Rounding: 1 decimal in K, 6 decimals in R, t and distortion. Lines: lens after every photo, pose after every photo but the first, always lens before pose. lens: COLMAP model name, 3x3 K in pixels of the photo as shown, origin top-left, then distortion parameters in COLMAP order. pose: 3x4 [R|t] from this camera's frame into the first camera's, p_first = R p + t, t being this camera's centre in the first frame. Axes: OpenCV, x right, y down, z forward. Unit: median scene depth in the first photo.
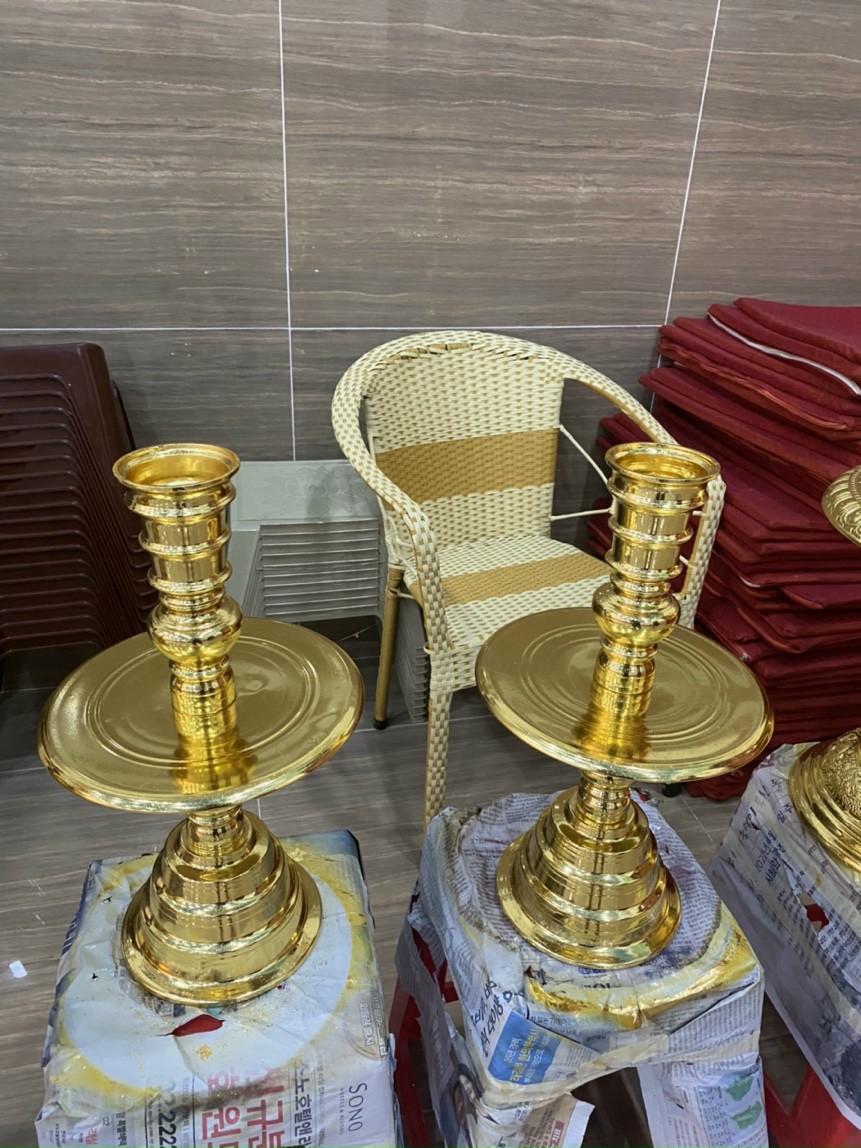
lens RADIAL K [[789.8, 0, 430.5], [0, 789.8, 580.4], [0, 0, 1]] dist [0.021672, -0.001646]
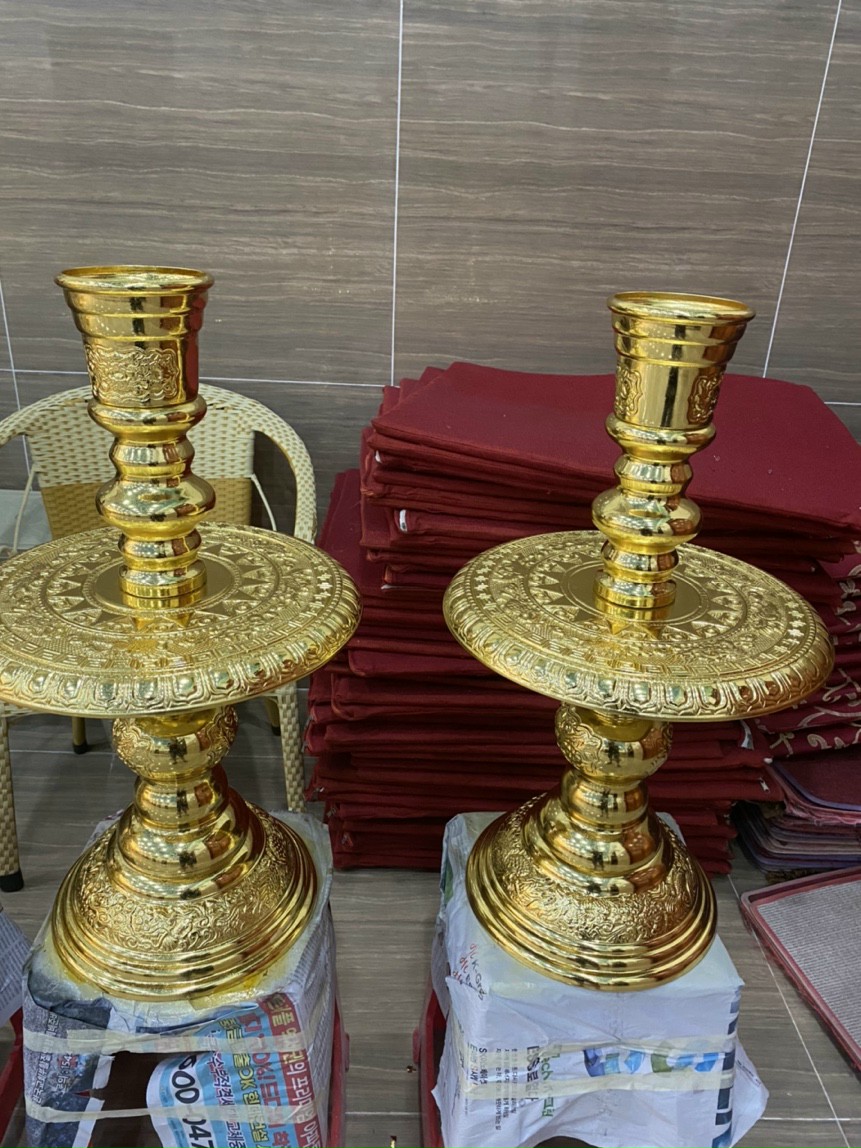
lens RADIAL K [[736.1, 0, 435.3], [0, 736.1, 566.9], [0, 0, 1]] dist [-0.003405, 0.007237]
pose [[0.974809, 0.094548, -0.202010, 0.596315], [-0.108801, 0.992213, -0.060631, -0.048716], [0.194705, 0.081082, 0.977505, 0.137544]]
